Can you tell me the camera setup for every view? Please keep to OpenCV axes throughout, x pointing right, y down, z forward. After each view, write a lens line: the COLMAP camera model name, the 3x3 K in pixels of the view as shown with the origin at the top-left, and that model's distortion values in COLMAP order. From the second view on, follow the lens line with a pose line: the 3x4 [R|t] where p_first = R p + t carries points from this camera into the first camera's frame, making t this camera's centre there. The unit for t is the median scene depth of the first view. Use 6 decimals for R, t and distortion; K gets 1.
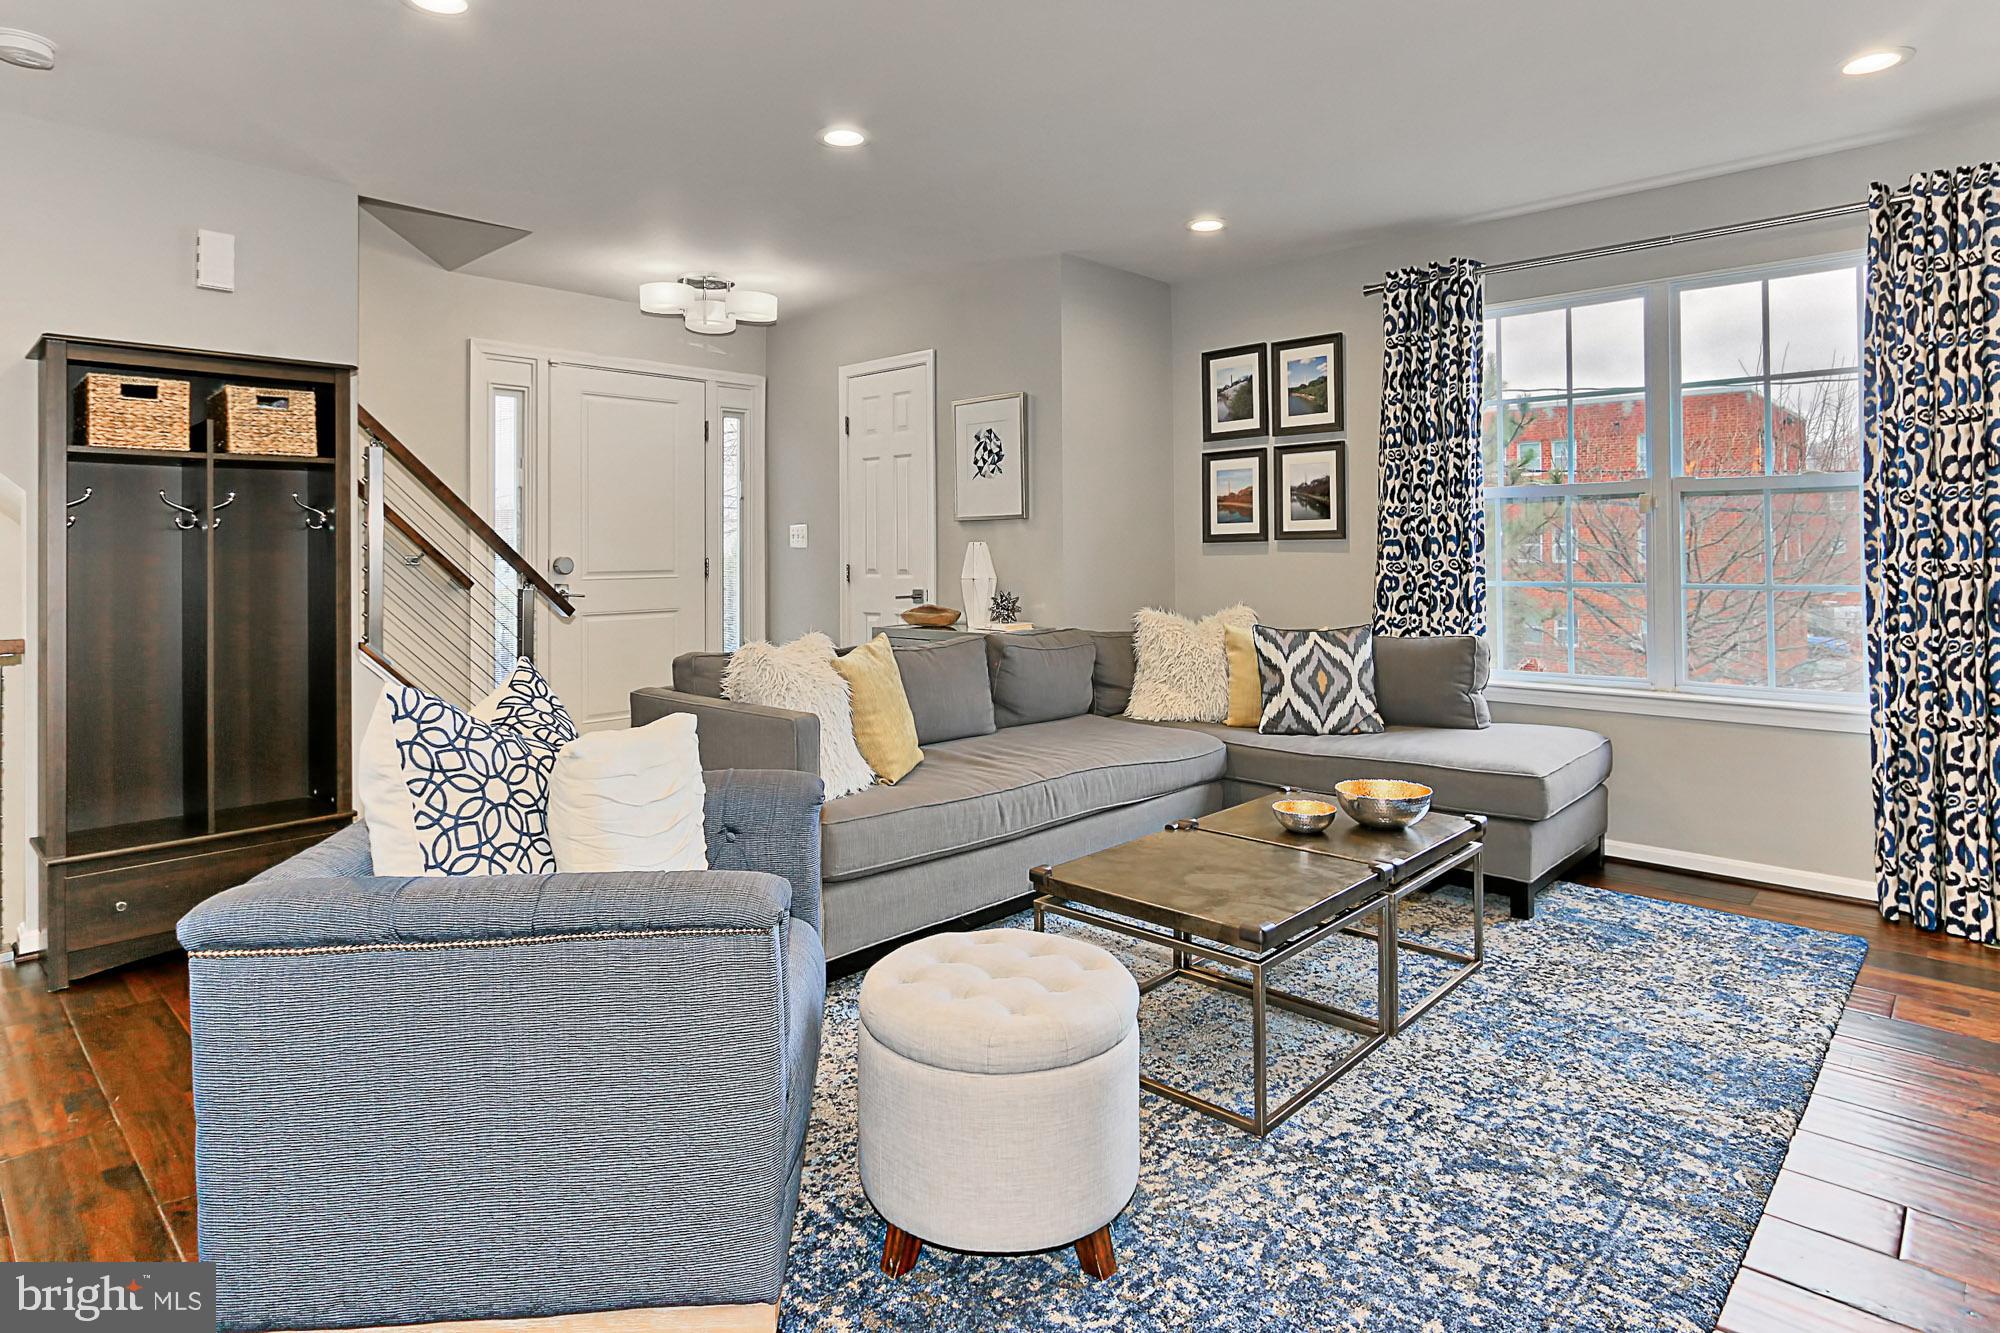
lens RADIAL K [[1103.5, 0, 1076.3], [0, 1103.5, 543.0], [0, 0, 1]] dist [-0.013433, 0.002906]
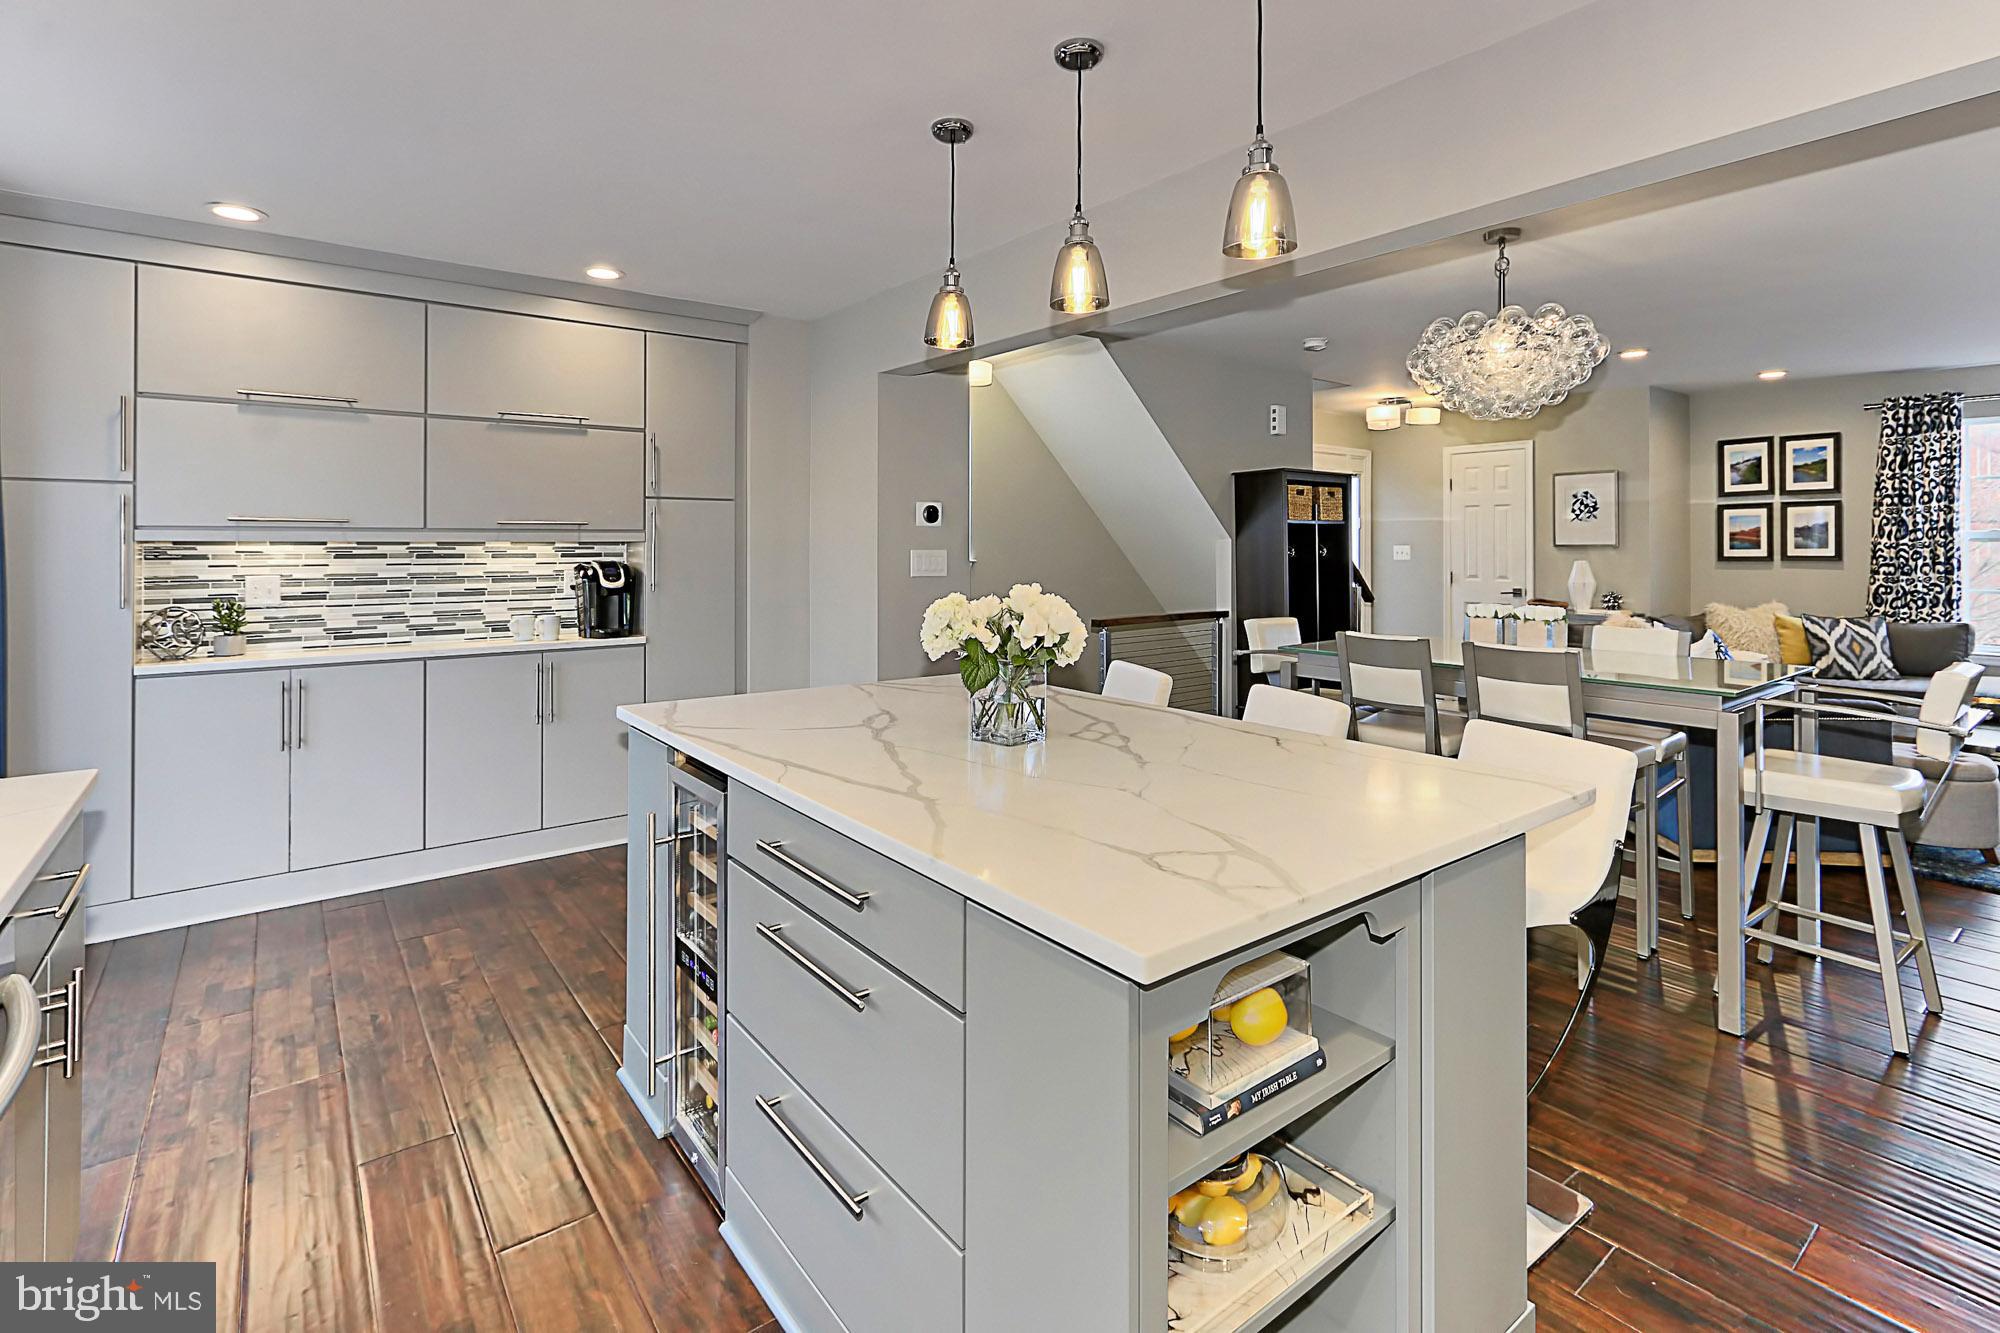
lens RADIAL K [[984.0, 0, 1026.5], [0, 984.0, 545.3], [0, 0, 1]] dist [-0.001286, -0.001691]
pose [[0.985575, 0.006600, -0.169108, -0.728957], [-0.005408, 0.999957, 0.007508, -0.033379], [0.169151, -0.006485, 0.985569, -0.647678]]
